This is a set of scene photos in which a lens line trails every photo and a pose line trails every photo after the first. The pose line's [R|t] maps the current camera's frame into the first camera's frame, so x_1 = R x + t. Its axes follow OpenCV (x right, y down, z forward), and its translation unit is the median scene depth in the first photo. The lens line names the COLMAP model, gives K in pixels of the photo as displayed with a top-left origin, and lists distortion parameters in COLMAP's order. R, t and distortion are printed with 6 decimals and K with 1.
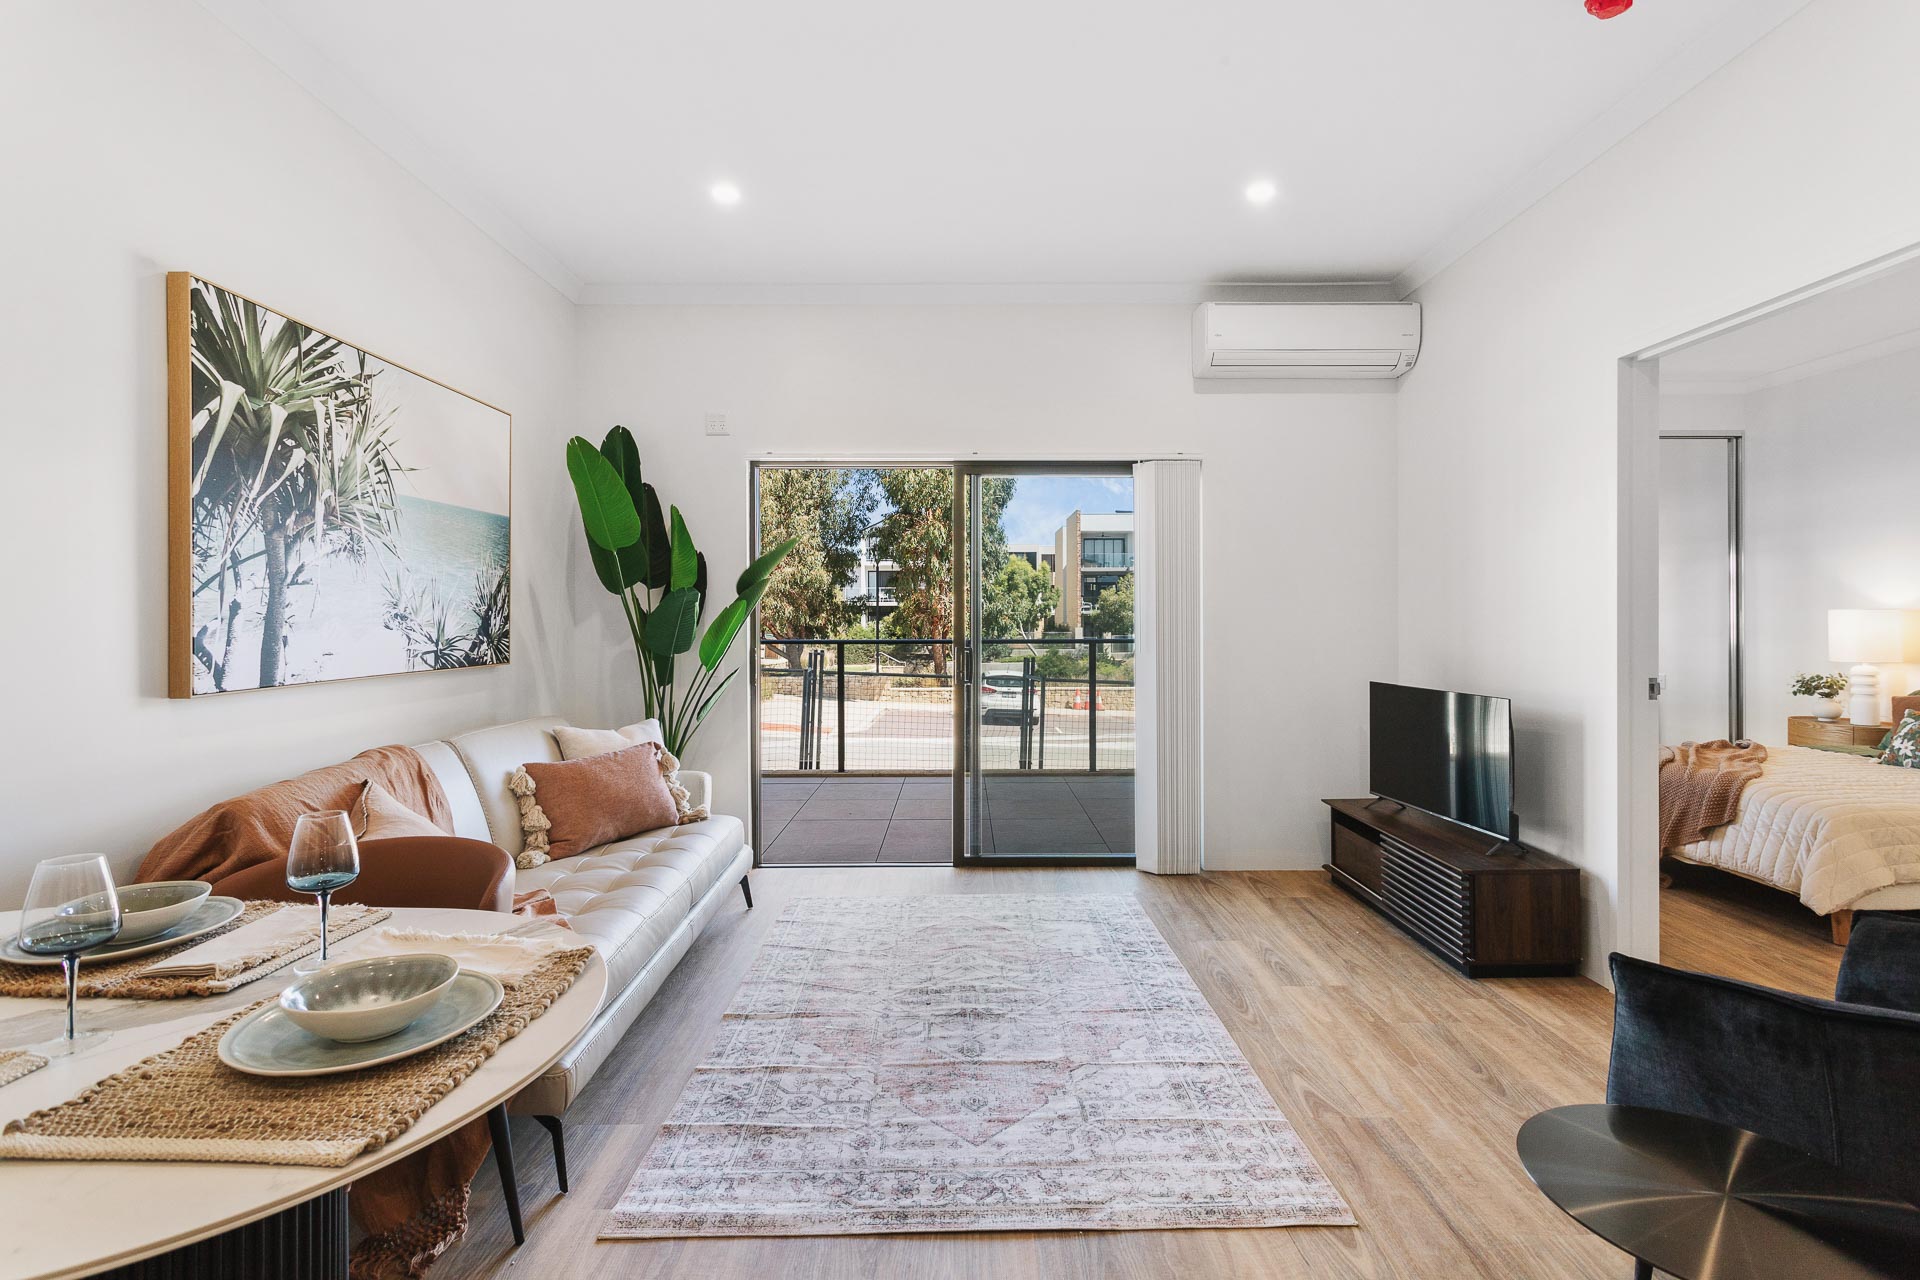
lens RADIAL K [[892.8, 0, 954.9], [0, 892.8, 614.8], [0, 0, 1]] dist [0.000570, -0.000028]
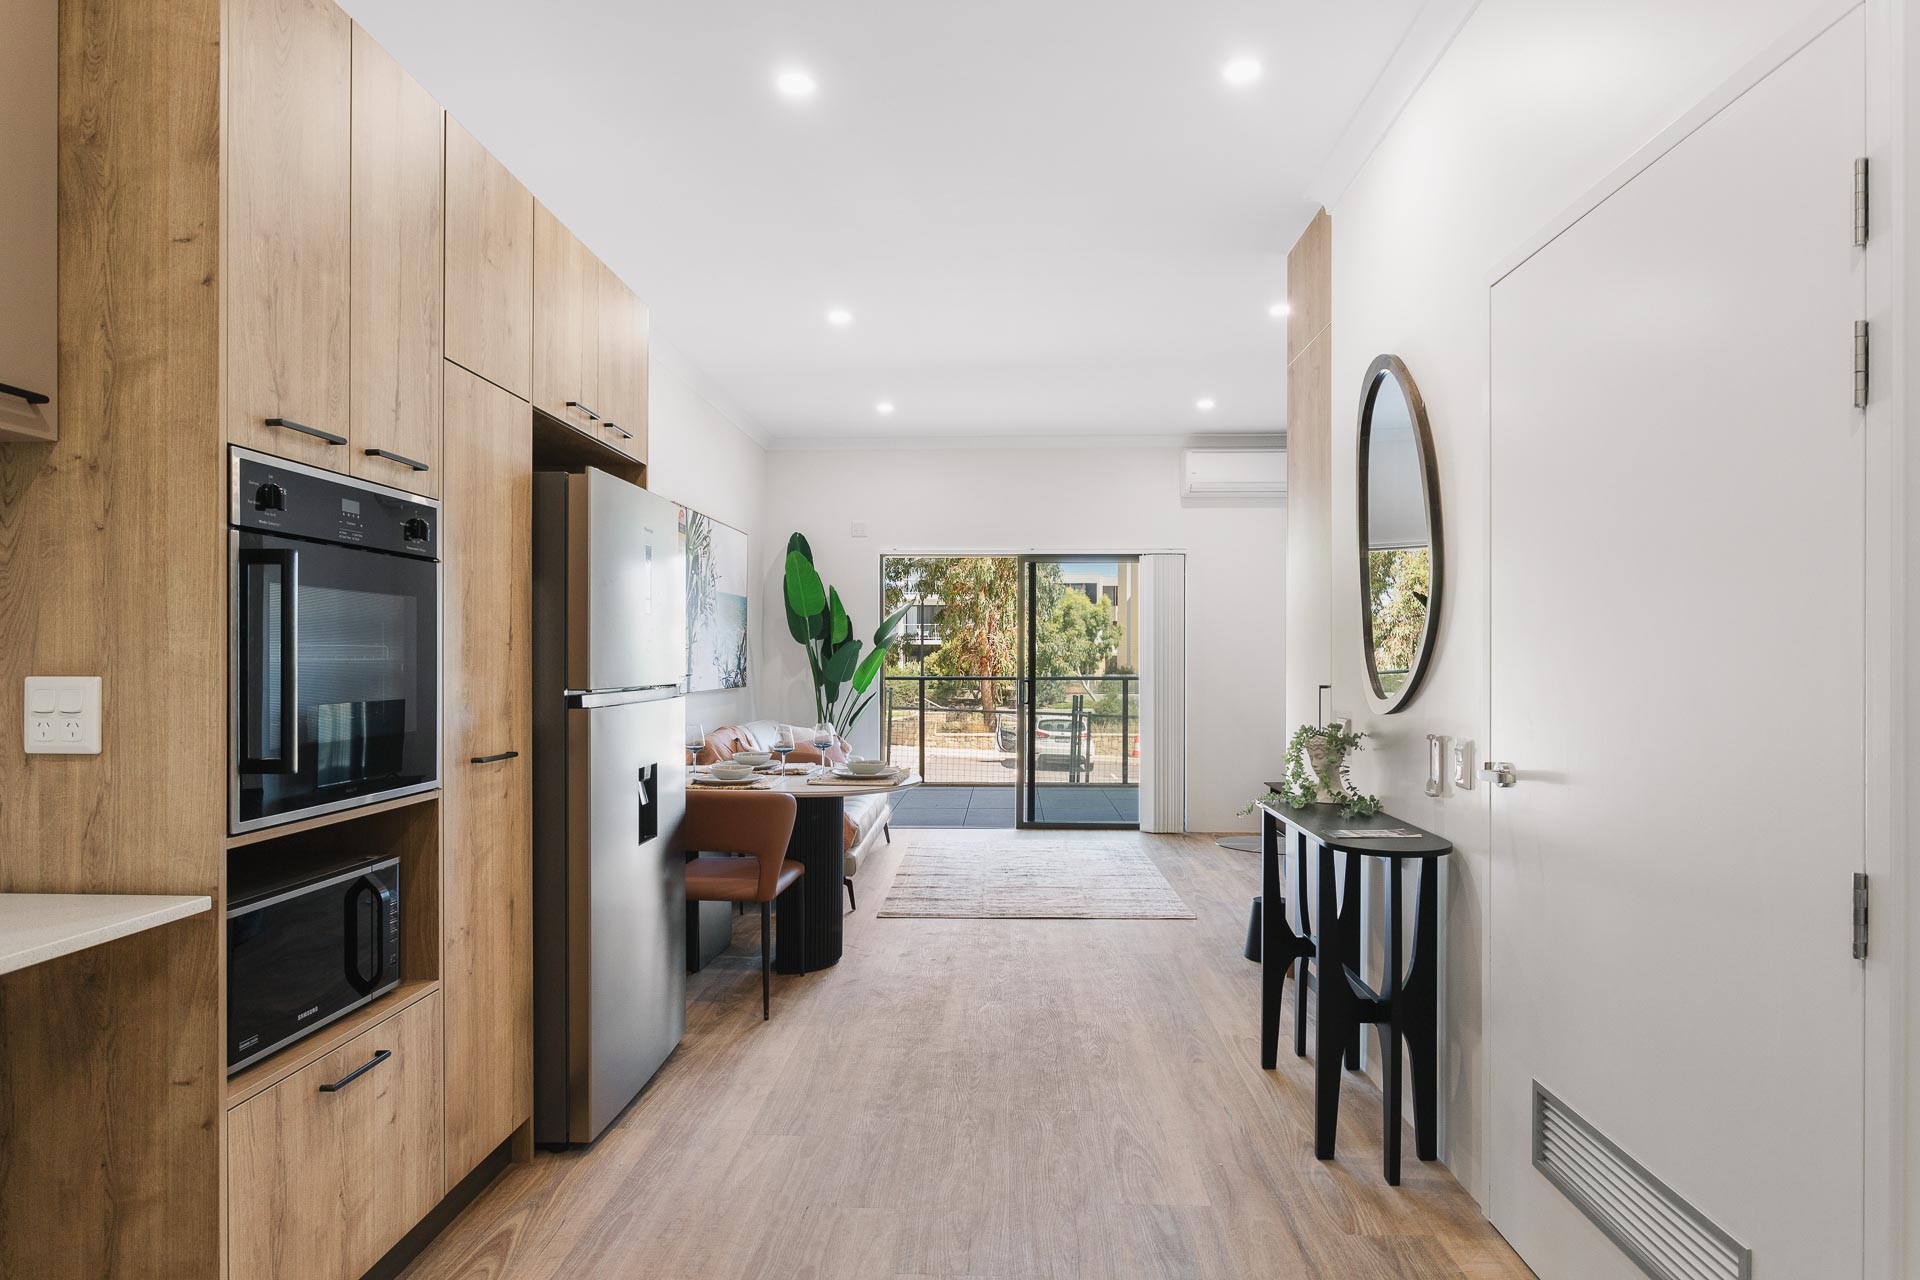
lens RADIAL K [[1055.7, 0, 960.0], [0, 1055.7, 640.0], [0, 0, 1]] dist [0.000722, 0.001875]
pose [[0.999208, 0.004616, -0.039526, -0.043551], [-0.005141, 0.999900, -0.013196, -0.010465], [0.039461, 0.013388, 0.999131, -1.195264]]
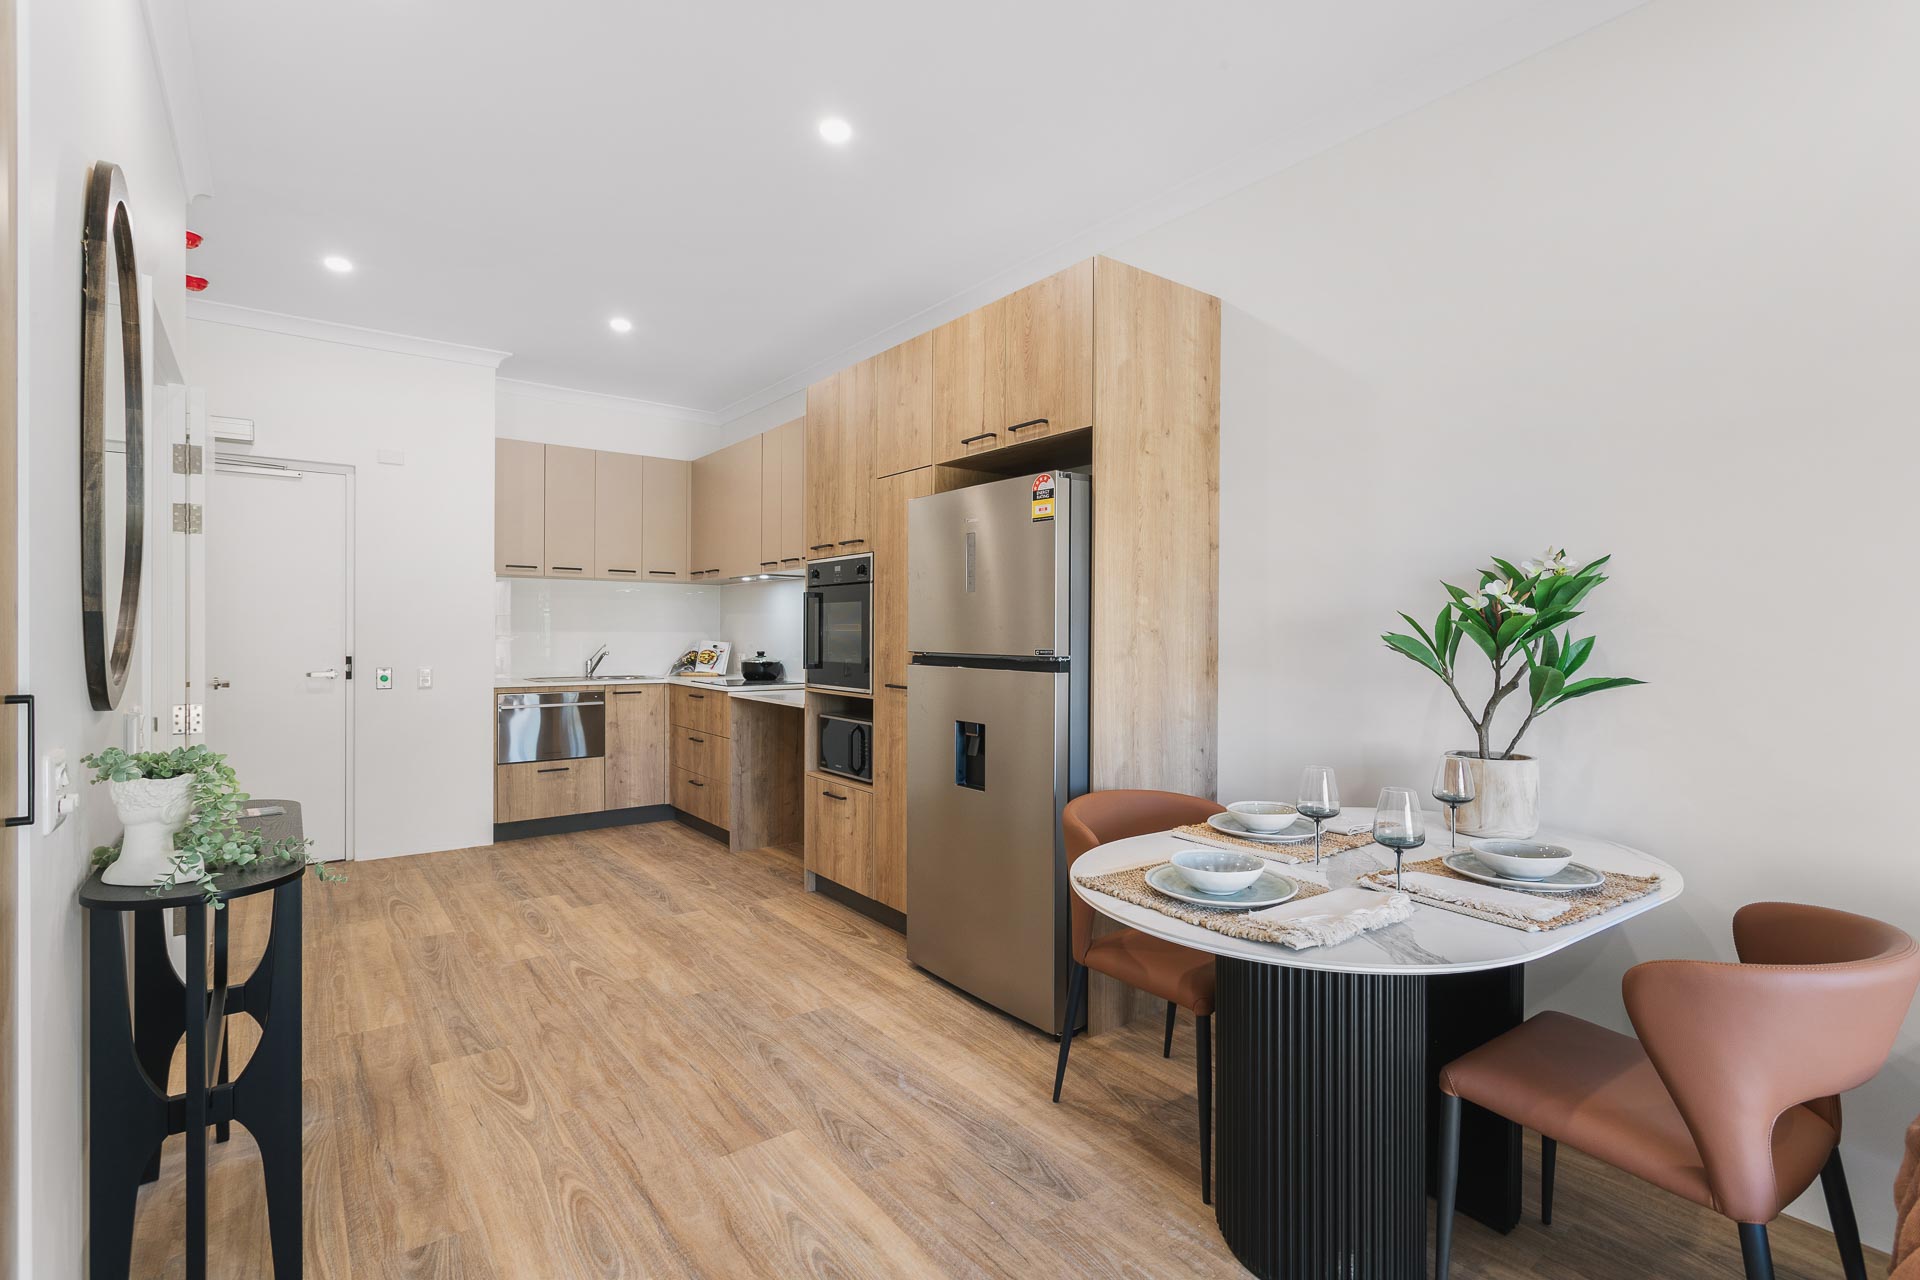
lens RADIAL K [[895.4, 0, 960.0], [0, 895.4, 640.0], [0, 0, 1]] dist [0.001926, -0.000005]
pose [[-0.791356, 0.005036, -0.611334, 0.273437], [-0.000542, 0.999960, 0.008940, -0.001809], [0.611355, 0.007406, -0.791322, 0.826745]]
